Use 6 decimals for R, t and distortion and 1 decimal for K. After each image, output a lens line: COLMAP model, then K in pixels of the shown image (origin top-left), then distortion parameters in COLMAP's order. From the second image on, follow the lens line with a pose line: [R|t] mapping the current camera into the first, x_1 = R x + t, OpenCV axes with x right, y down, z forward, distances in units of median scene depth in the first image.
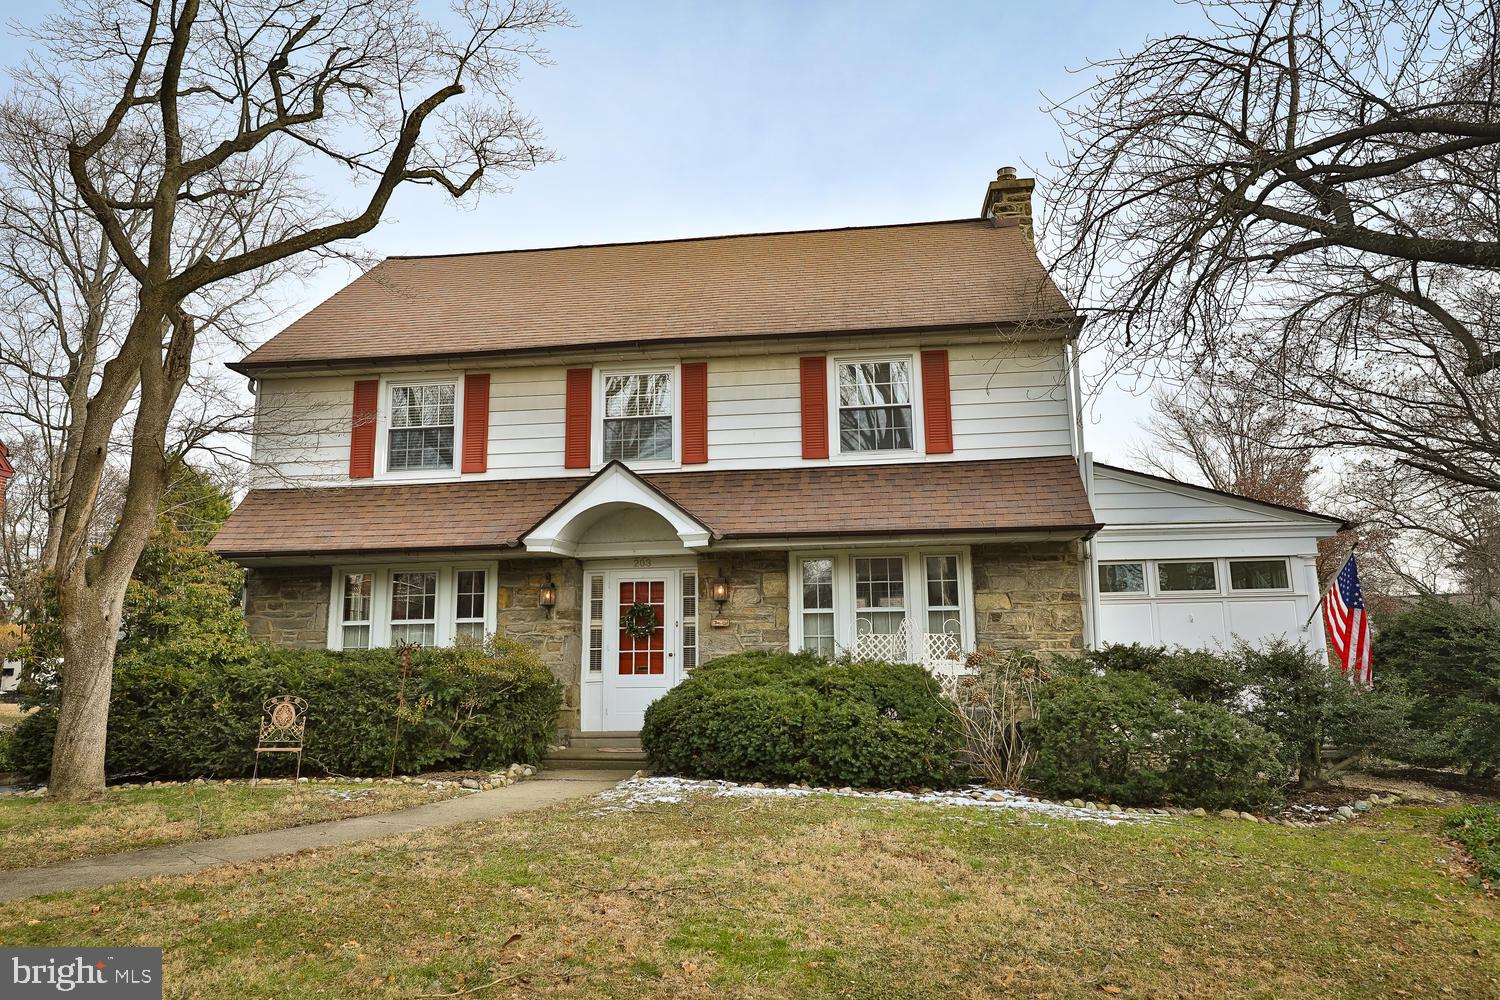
lens RADIAL K [[909.4, 0, 702.3], [0, 909.4, 494.8], [0, 0, 1]] dist [0.016360, -0.000191]
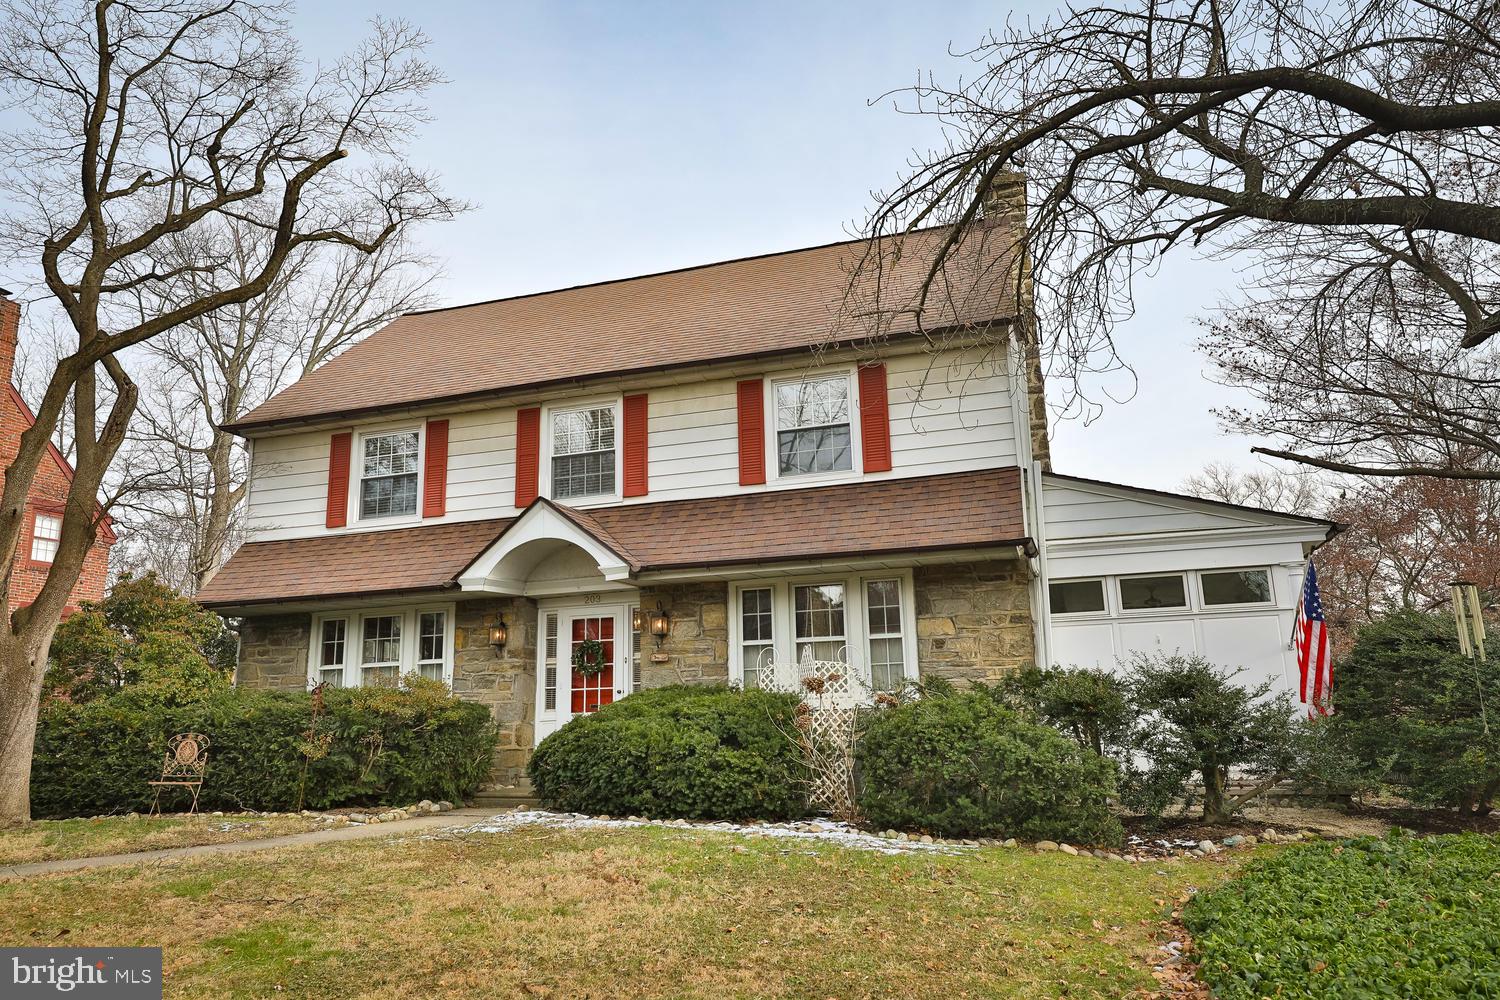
lens RADIAL K [[965.5, 0, 750.0], [0, 965.5, 500.0], [0, 0, 1]] dist [0.017607, -0.001592]
pose [[0.984034, -0.052208, -0.170151, 0.299573], [0.045729, 0.998080, -0.041780, 0.019700], [0.172006, 0.033332, 0.984532, -0.009951]]
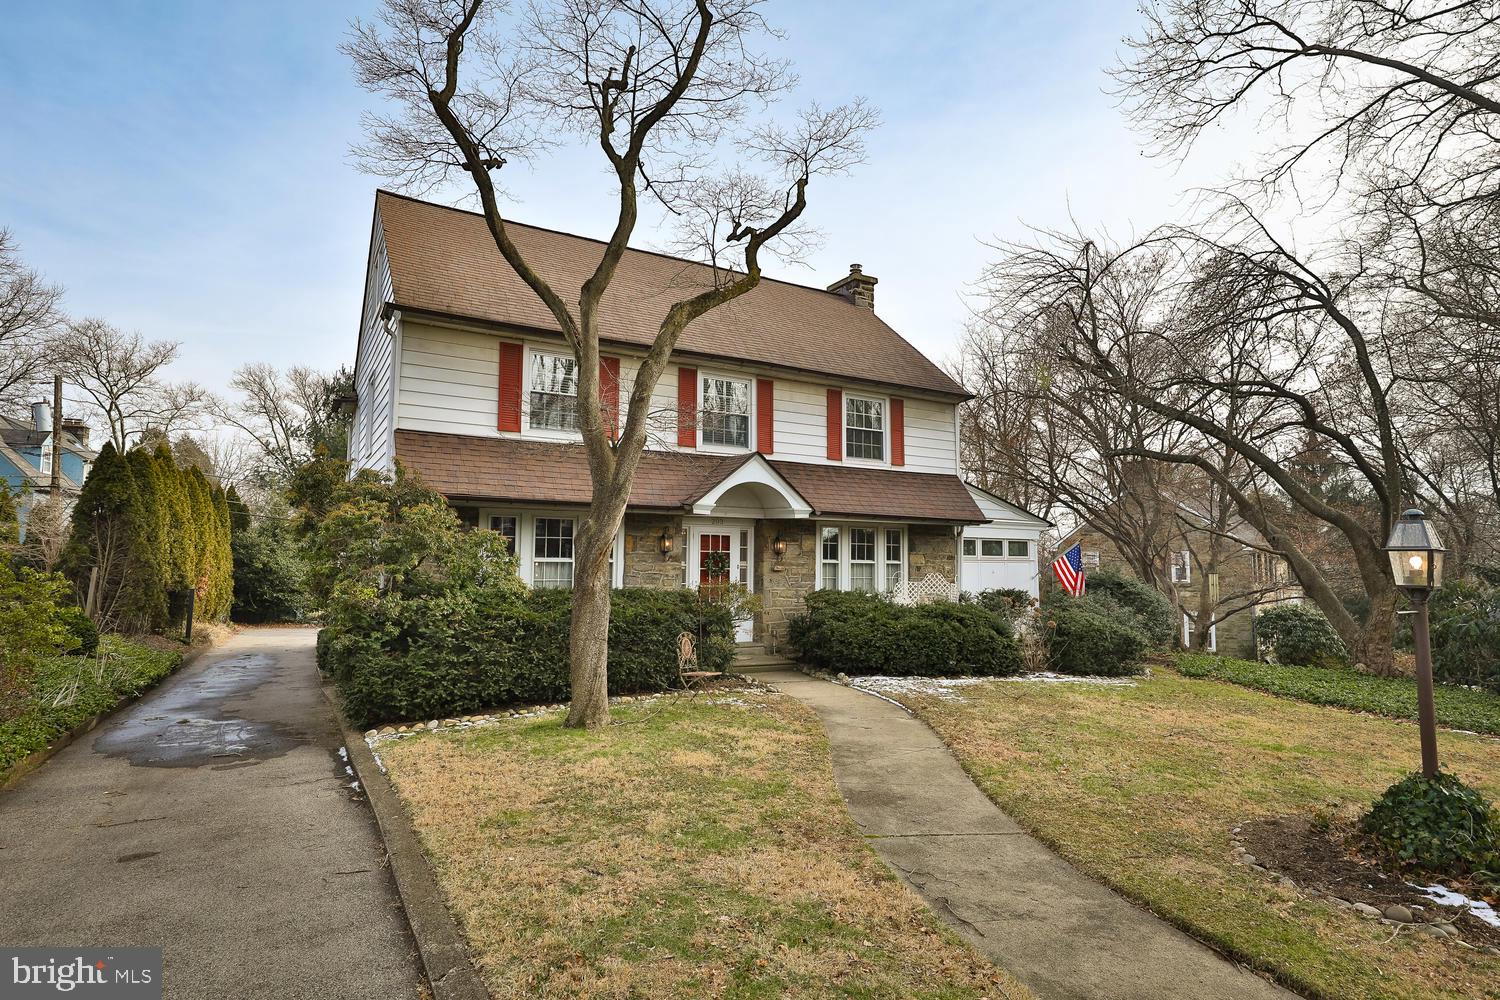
lens RADIAL K [[755.7, 0, 750.1], [0, 755.7, 532.3], [0, 0, 1]] dist [0.001271, -0.000127]
pose [[0.811398, 0.052082, 0.582168, -0.709664], [-0.101853, 0.993382, 0.053089, 0.026805], [-0.575551, -0.102372, 0.811333, 0.067329]]
